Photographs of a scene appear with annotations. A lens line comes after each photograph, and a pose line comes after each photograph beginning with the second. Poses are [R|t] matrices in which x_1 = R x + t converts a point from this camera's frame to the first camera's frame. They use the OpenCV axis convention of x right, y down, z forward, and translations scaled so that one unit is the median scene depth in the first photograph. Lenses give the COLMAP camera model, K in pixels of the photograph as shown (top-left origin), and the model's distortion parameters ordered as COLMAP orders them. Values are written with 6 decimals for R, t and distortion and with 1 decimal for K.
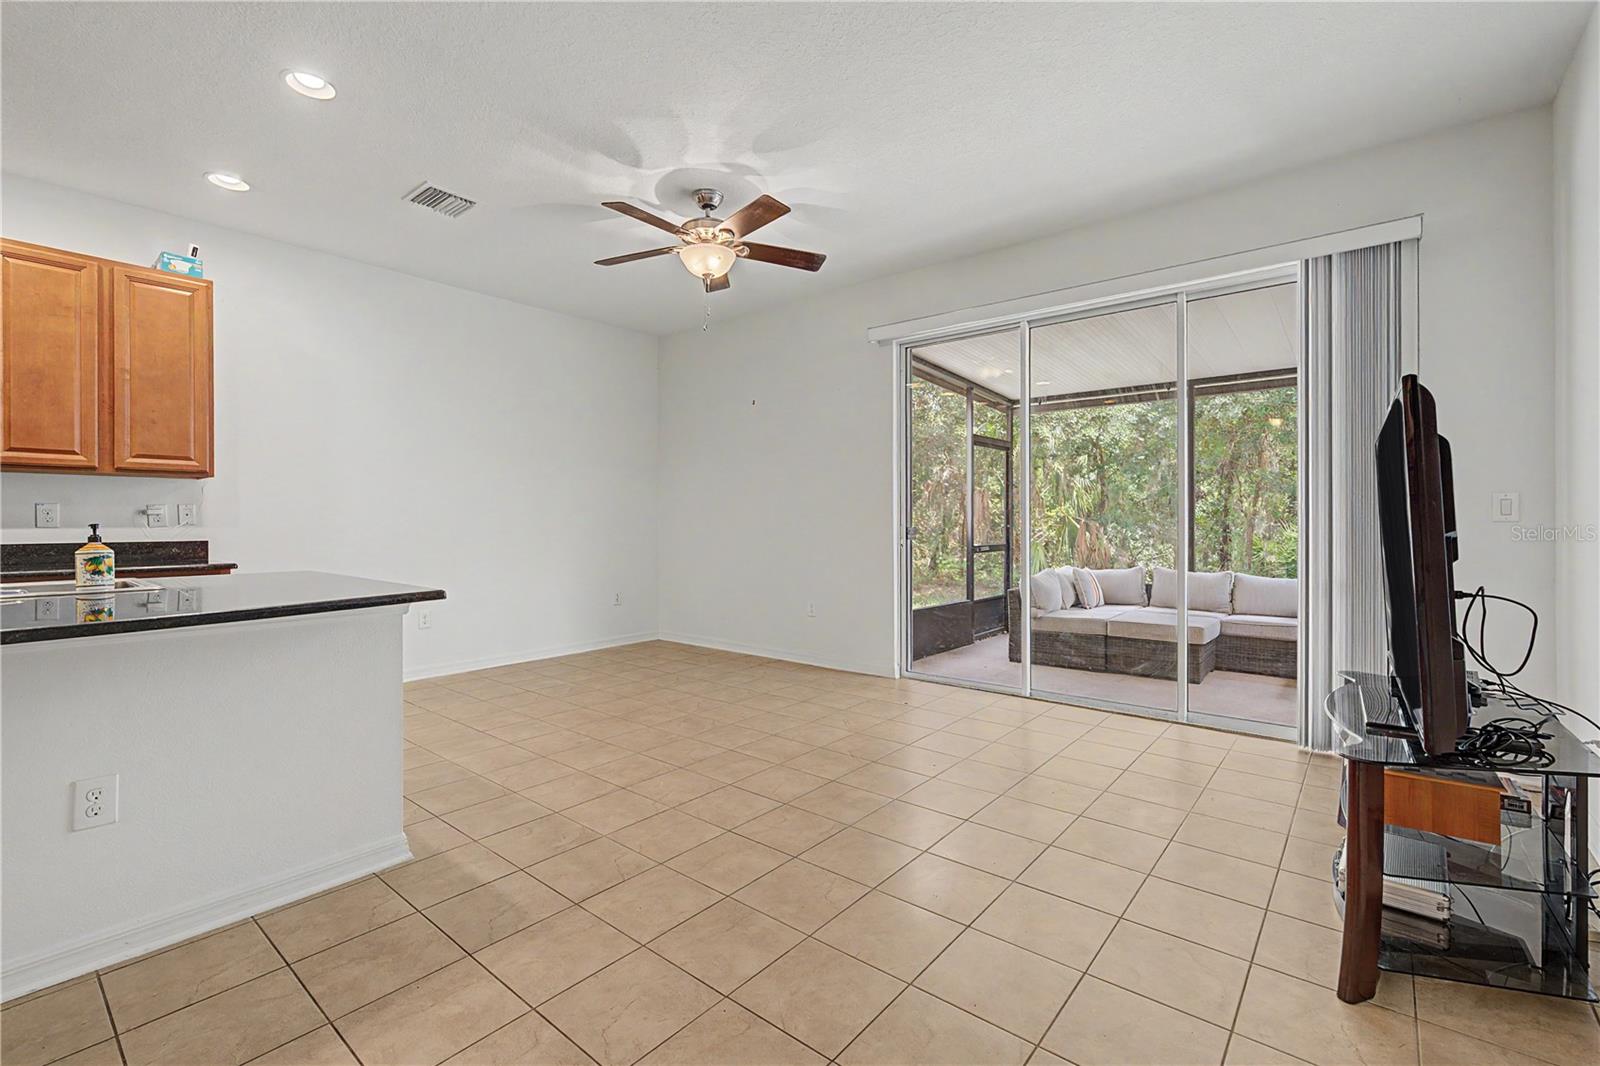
lens RADIAL K [[697.8, 0, 795.6], [0, 697.8, 520.9], [0, 0, 1]] dist [-0.000226, -0.000123]
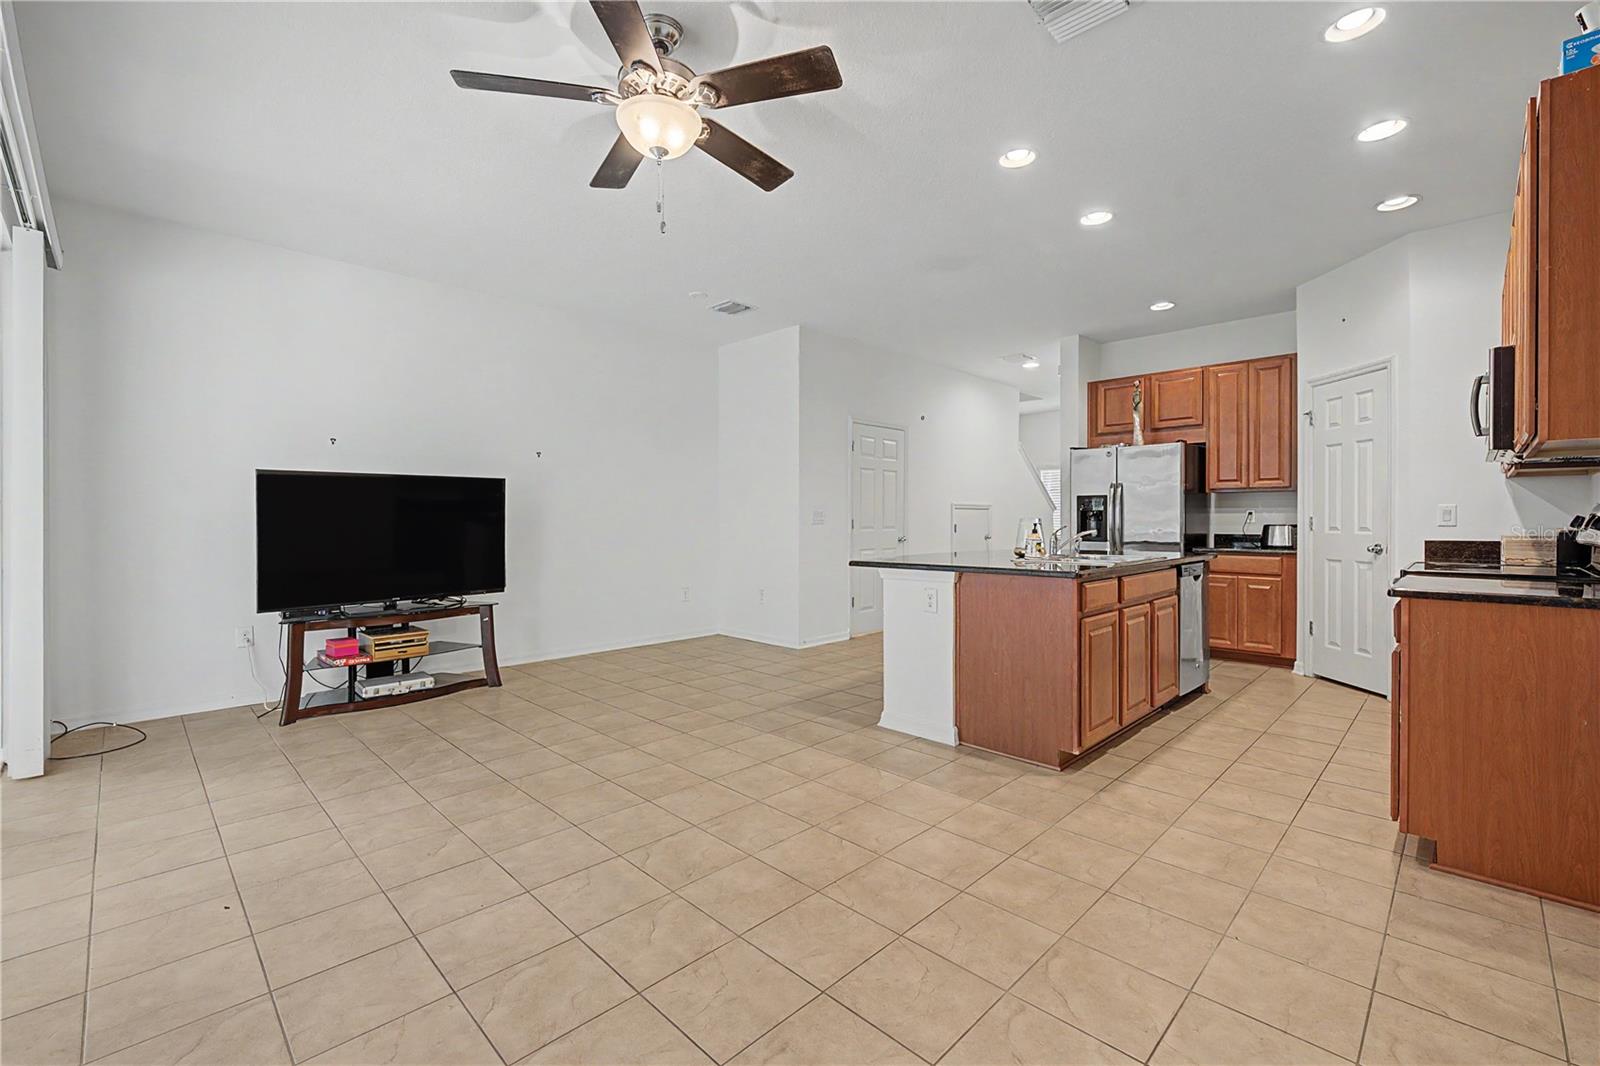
lens RADIAL K [[676.5, 0, 794.9], [0, 676.5, 527.5], [0, 0, 1]] dist [-0.004660, 0.000281]
pose [[-0.995737, 0.002576, 0.092201, -0.306958], [0.003508, 0.999944, 0.009957, -0.002659], [-0.092170, 0.010238, -0.995691, 1.601354]]
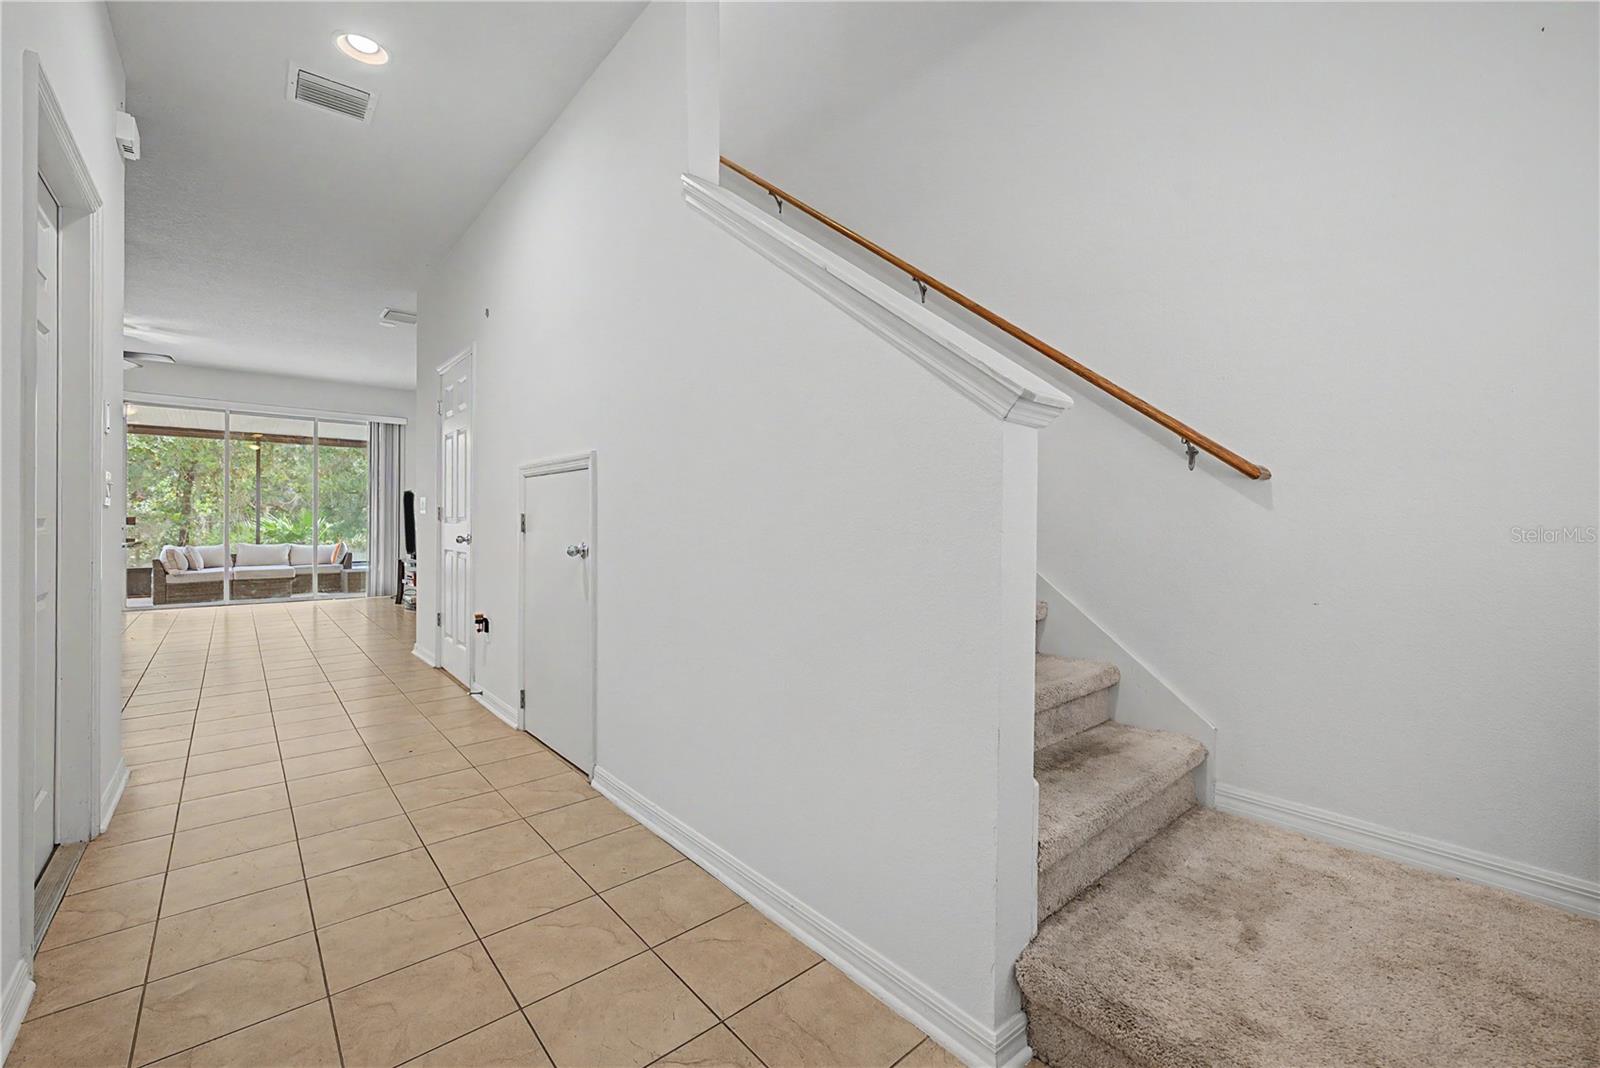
lens RADIAL K [[656.0, 0, 804.9], [0, 656.0, 522.5], [0, 0, 1]] dist [-0.000874, -0.000850]
pose [[0.159298, 0.002953, 0.987226, -1.405133], [-0.004891, 0.999986, -0.002202, 0.022818], [-0.987218, -0.004477, 0.159310, -1.007054]]
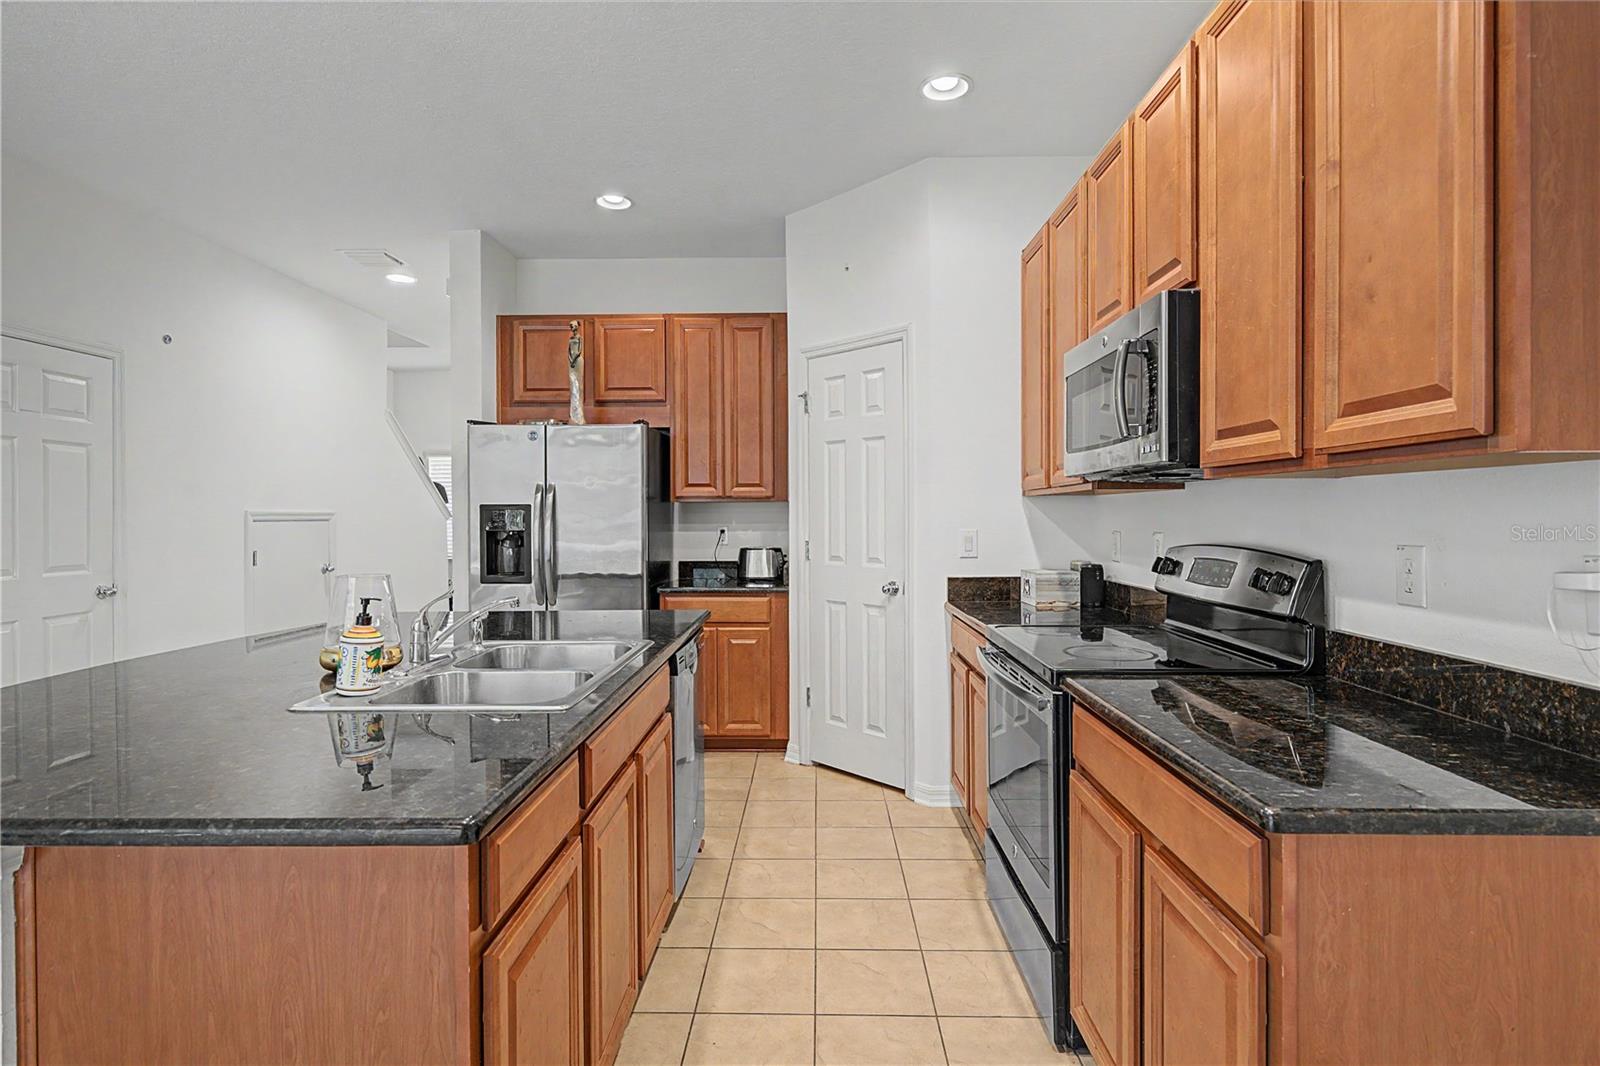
lens RADIAL K [[811.2, 0, 798.4], [0, 811.2, 517.2], [0, 0, 1]] dist [0.001987, -0.002693]
pose [[-0.782935, 0.008197, -0.622049, -0.476107], [0.007426, 0.999965, 0.003831, -0.043427], [0.622059, -0.001619, -0.782969, 1.081501]]
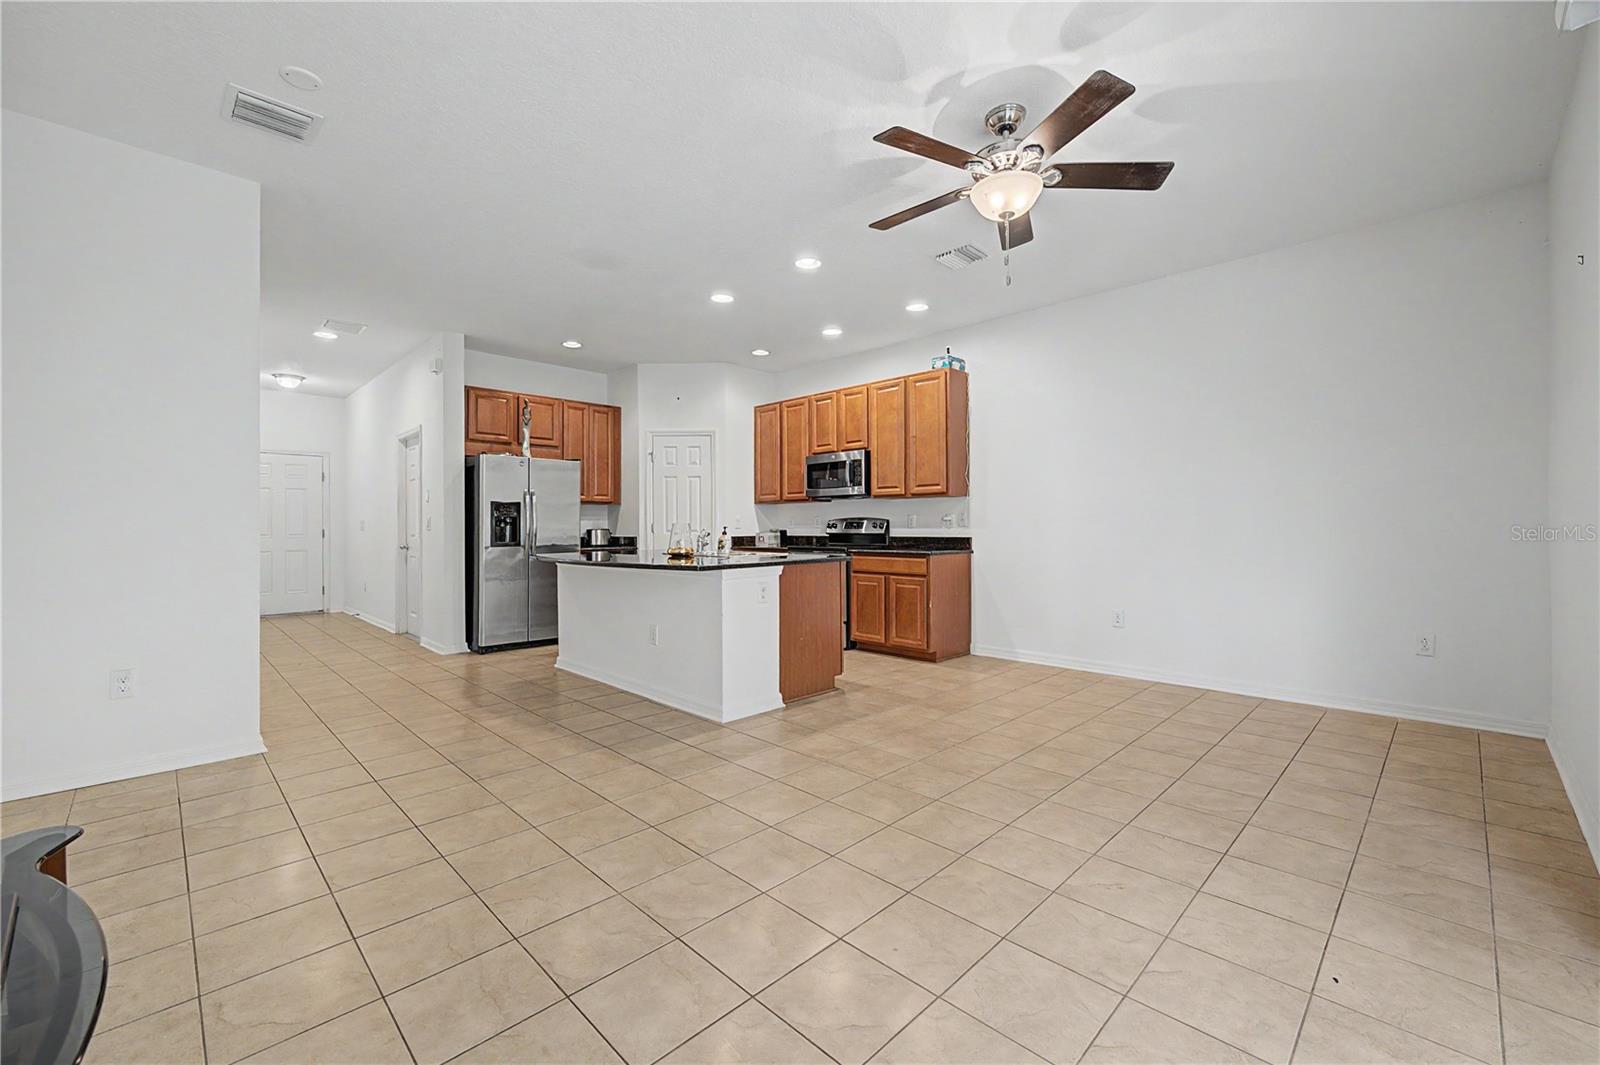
lens RADIAL K [[656.0, 0, 802.1], [0, 656.0, 522.7], [0, 0, 1]] dist [-0.000874, -0.000850]
pose [[-0.093535, -0.001894, -0.995614, 0.631893], [0.005605, 0.999981, -0.002429, -0.001421], [0.995600, -0.005807, -0.093523, 0.824708]]
